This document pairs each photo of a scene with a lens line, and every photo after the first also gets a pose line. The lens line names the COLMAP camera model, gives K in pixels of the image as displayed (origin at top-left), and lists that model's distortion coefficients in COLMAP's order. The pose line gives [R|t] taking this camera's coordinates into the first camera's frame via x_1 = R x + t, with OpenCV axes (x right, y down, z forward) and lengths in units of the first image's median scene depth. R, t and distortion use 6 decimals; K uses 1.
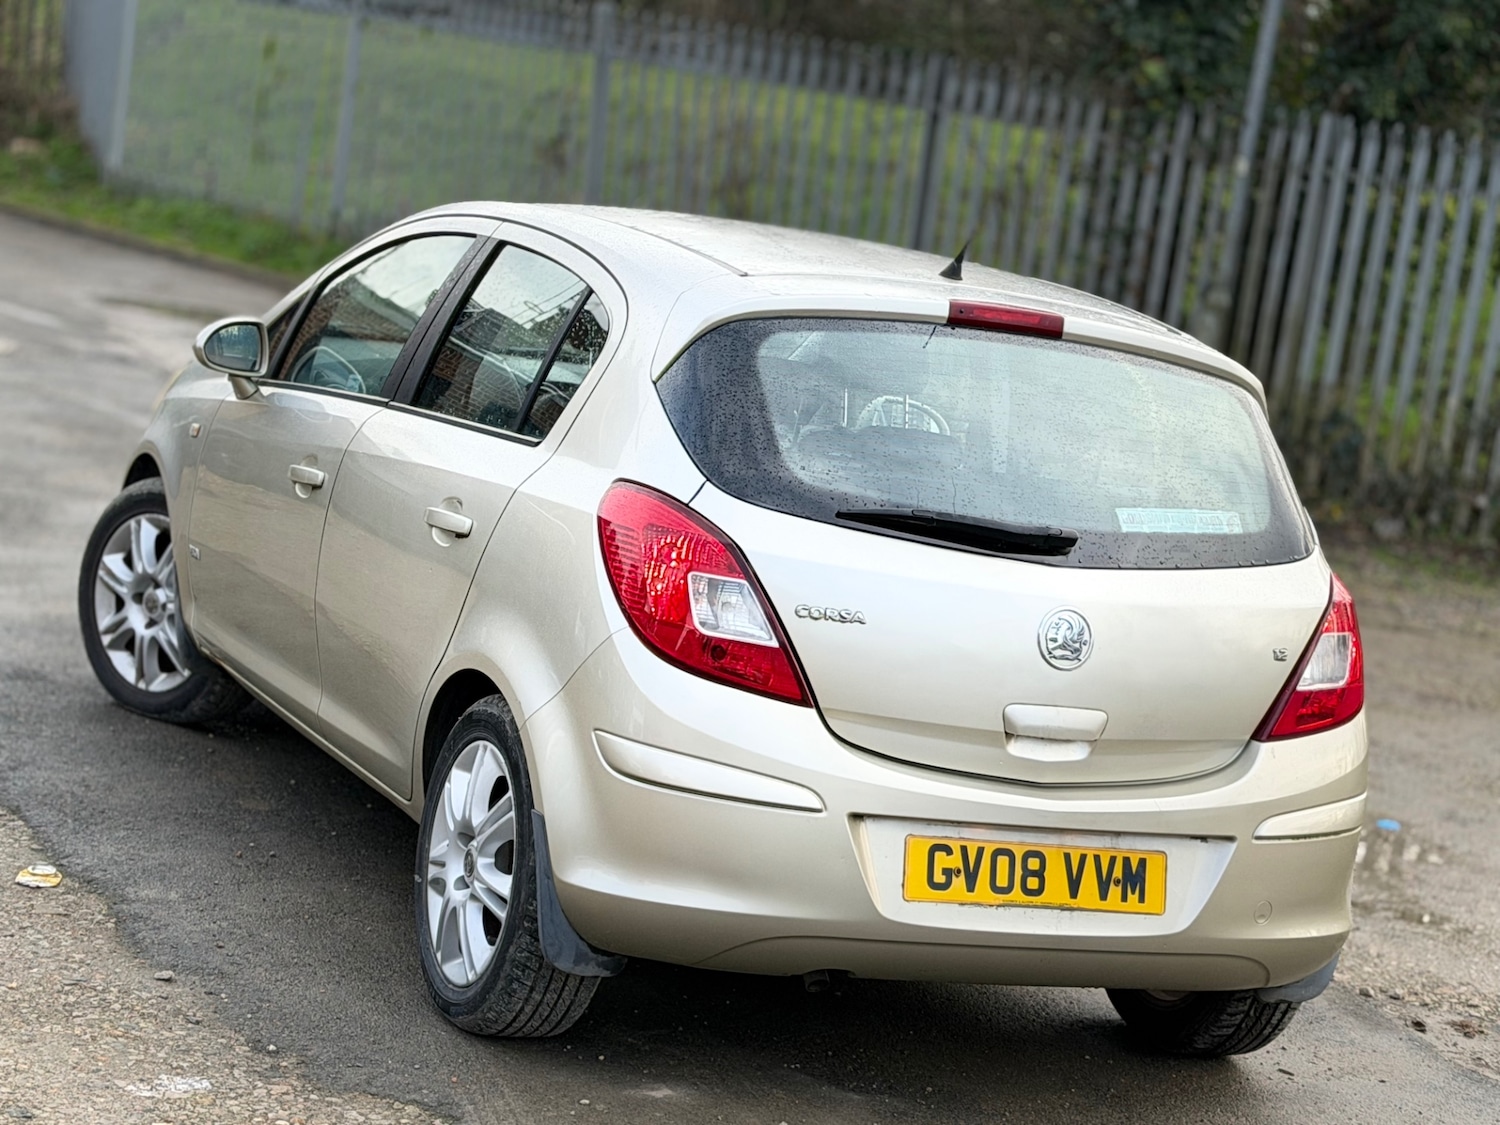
lens RADIAL K [[3244.0, 0, 749.0], [0, 3244.0, 554.9], [0, 0, 1]] dist [0.140016, 0.000000]
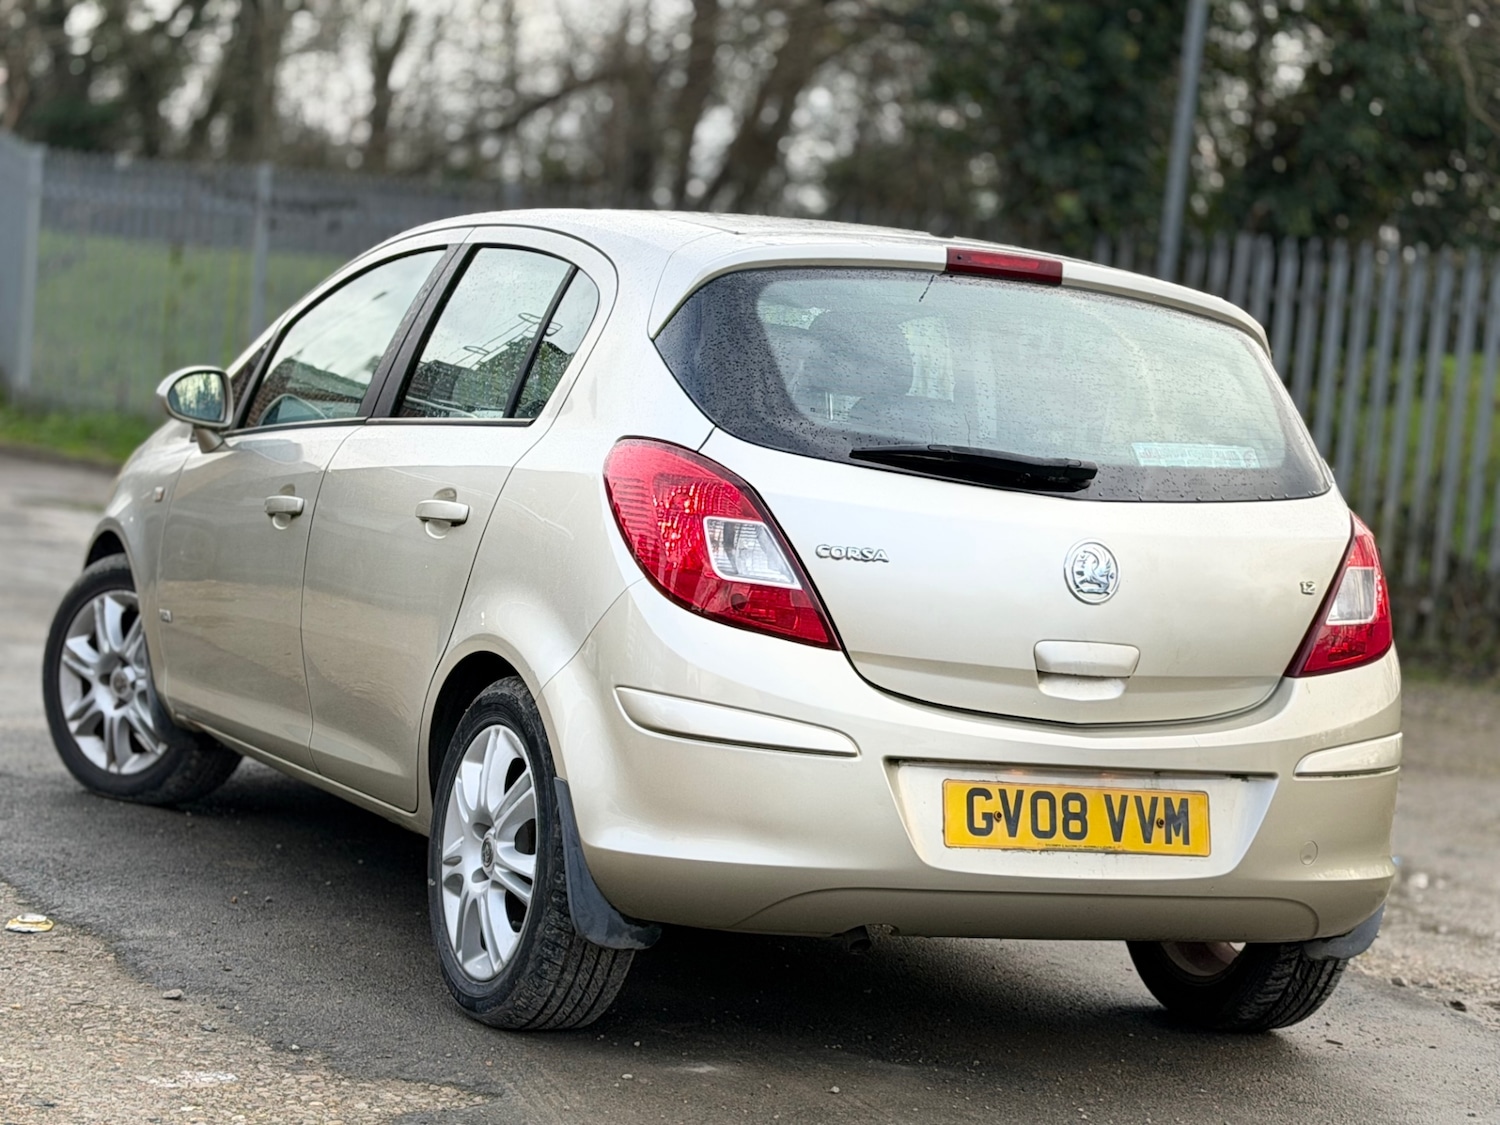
lens RADIAL K [[3244.0, 0, 767.0], [0, 3244.0, 580.8], [0, 0, 1]] dist [0.140016, 0.000000]
pose [[0.997645, -0.058660, 0.035542, -0.033695], [0.060907, 0.995969, -0.065842, 0.085012], [-0.031536, 0.067852, 0.997197, 0.033600]]
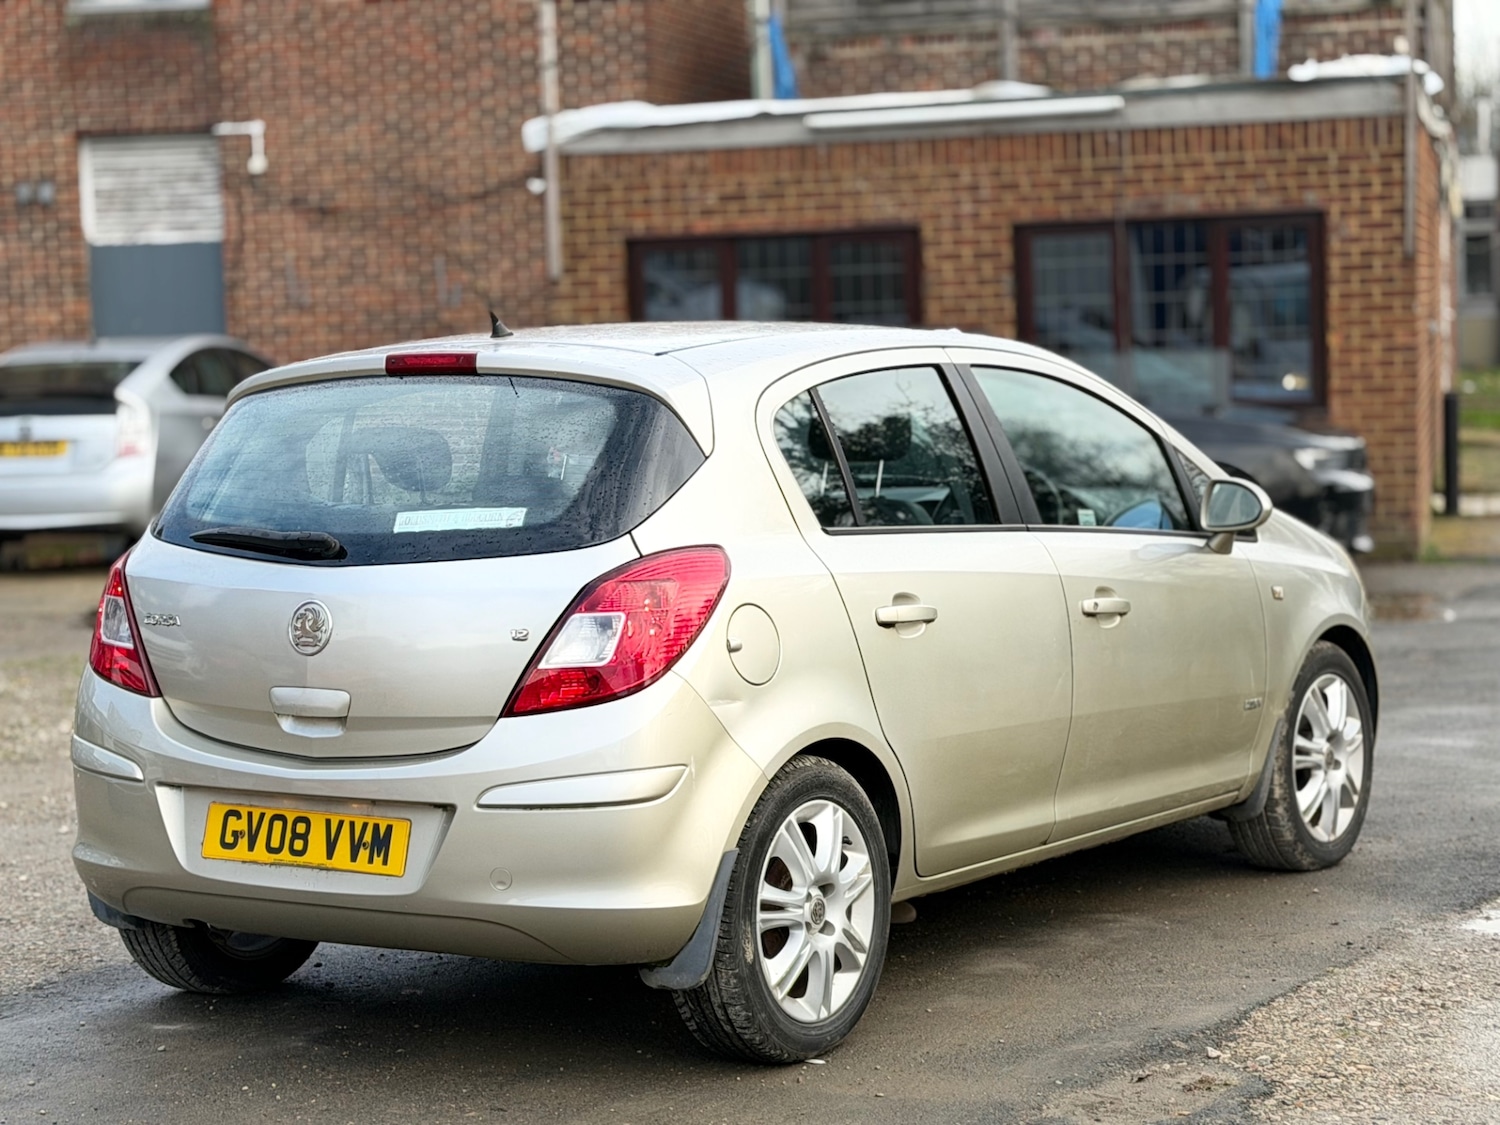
lens RADIAL K [[3244.0, 0, 755.8], [0, 3244.0, 559.7], [0, 0, 1]] dist [0.140016, 0.000000]
pose [[0.533717, -0.105633, -0.839040, 1.120081], [-0.006000, 0.991670, -0.128665, 0.145360], [0.845642, 0.073705, 0.528637, 0.519251]]
